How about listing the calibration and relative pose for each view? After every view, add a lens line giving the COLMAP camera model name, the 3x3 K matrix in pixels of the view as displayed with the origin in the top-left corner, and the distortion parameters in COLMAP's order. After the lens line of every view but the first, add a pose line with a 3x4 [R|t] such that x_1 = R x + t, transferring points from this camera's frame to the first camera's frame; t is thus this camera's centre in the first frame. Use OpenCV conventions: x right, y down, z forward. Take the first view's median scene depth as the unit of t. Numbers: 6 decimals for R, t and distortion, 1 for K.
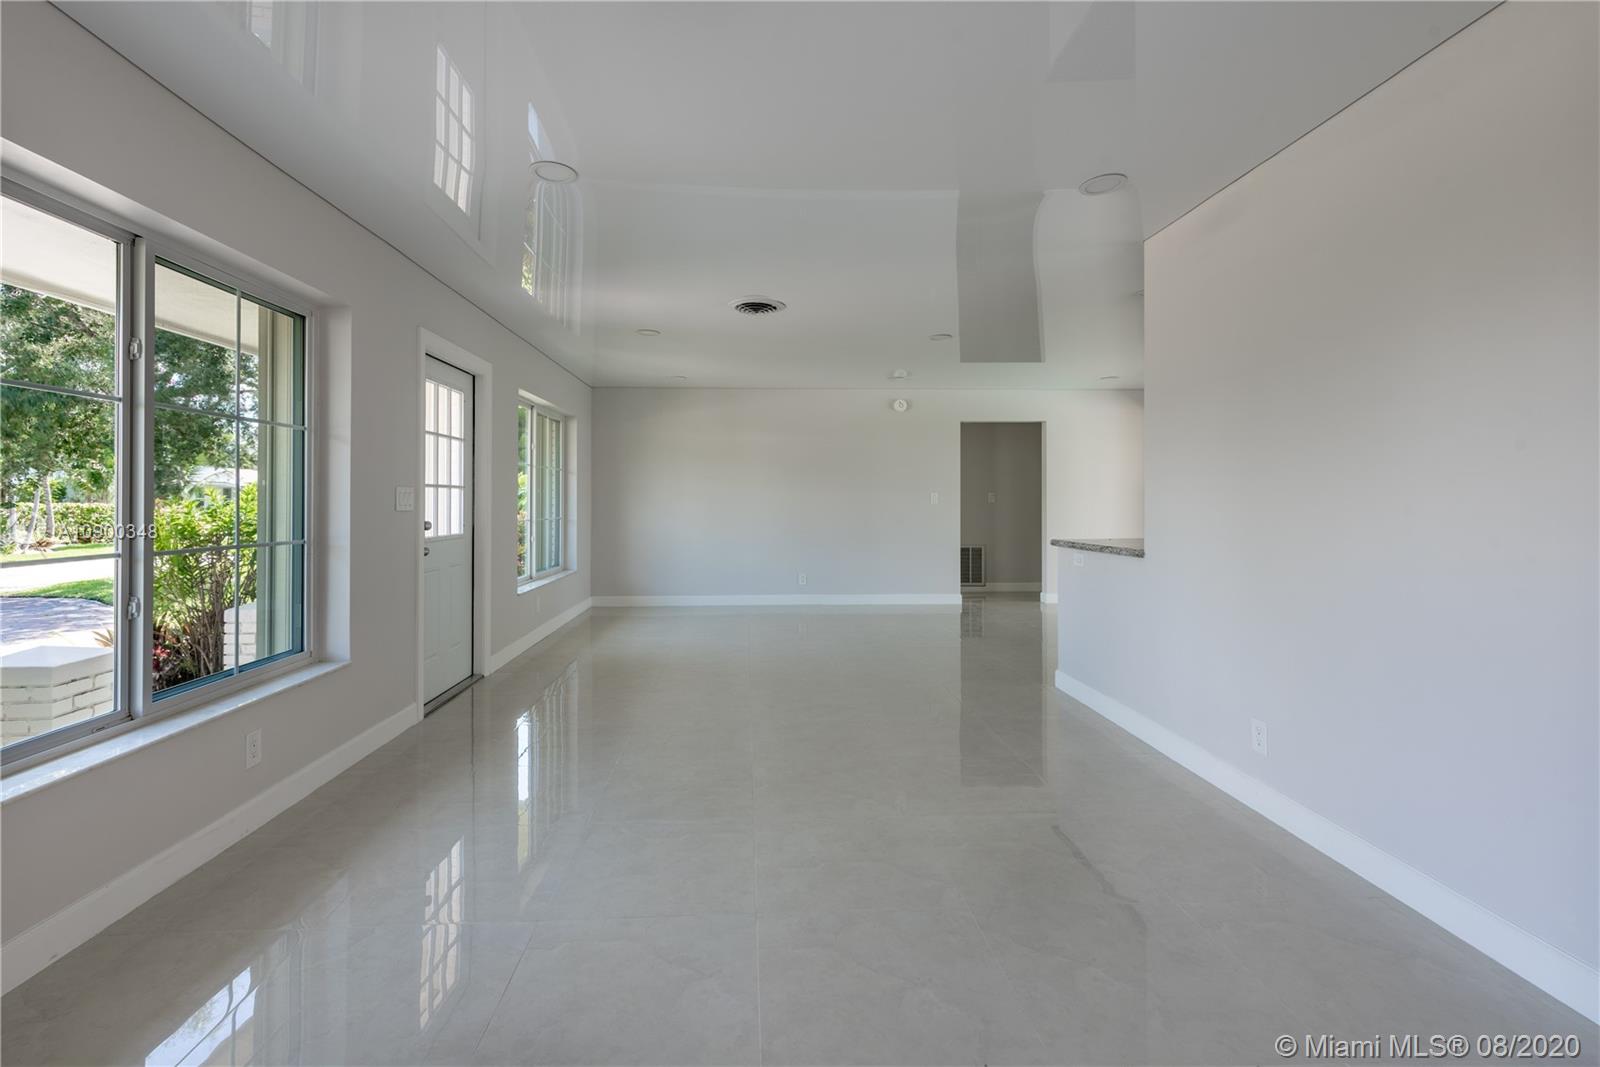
lens RADIAL K [[721.2, 0, 803.5], [0, 721.2, 528.9], [0, 0, 1]] dist [0.001118, 0.000054]
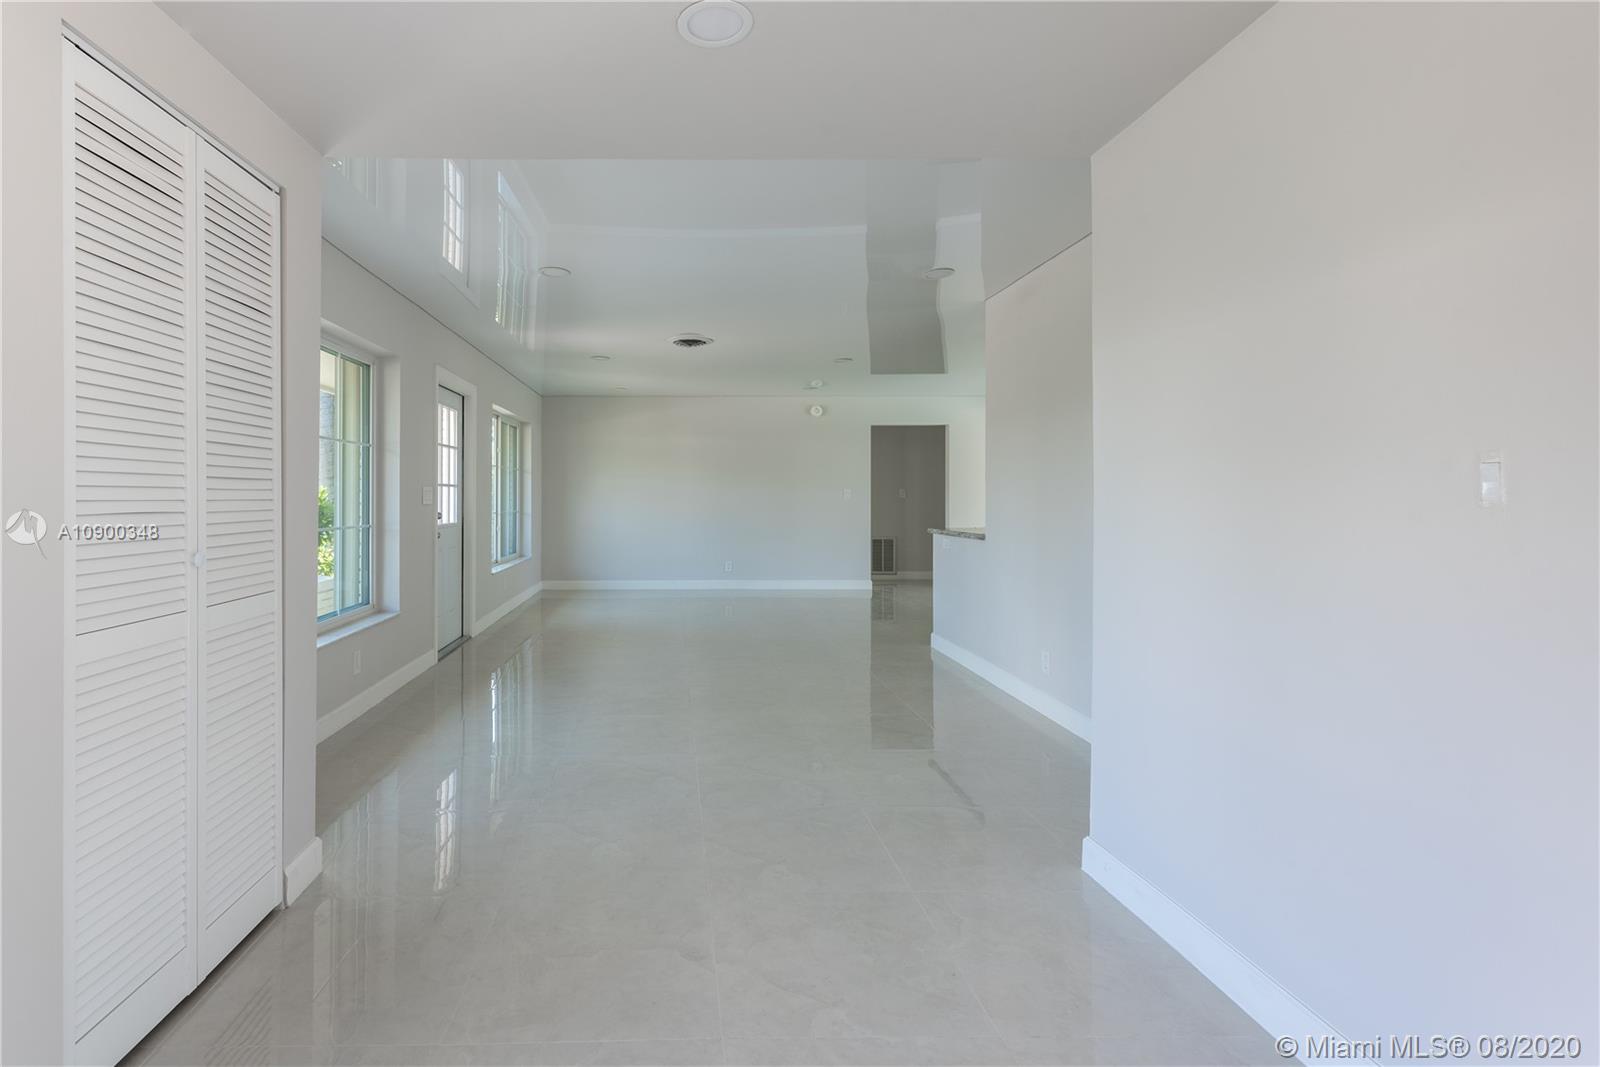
lens RADIAL K [[724.0, 0, 768.9], [0, 724.0, 524.6], [0, 0, 1]] dist [-0.001097, 0.000057]
pose [[0.998689, -0.000904, 0.051172, 0.005522], [0.000880, 0.999999, 0.000490, 0.007184], [-0.051173, -0.000444, 0.998690, -0.213076]]
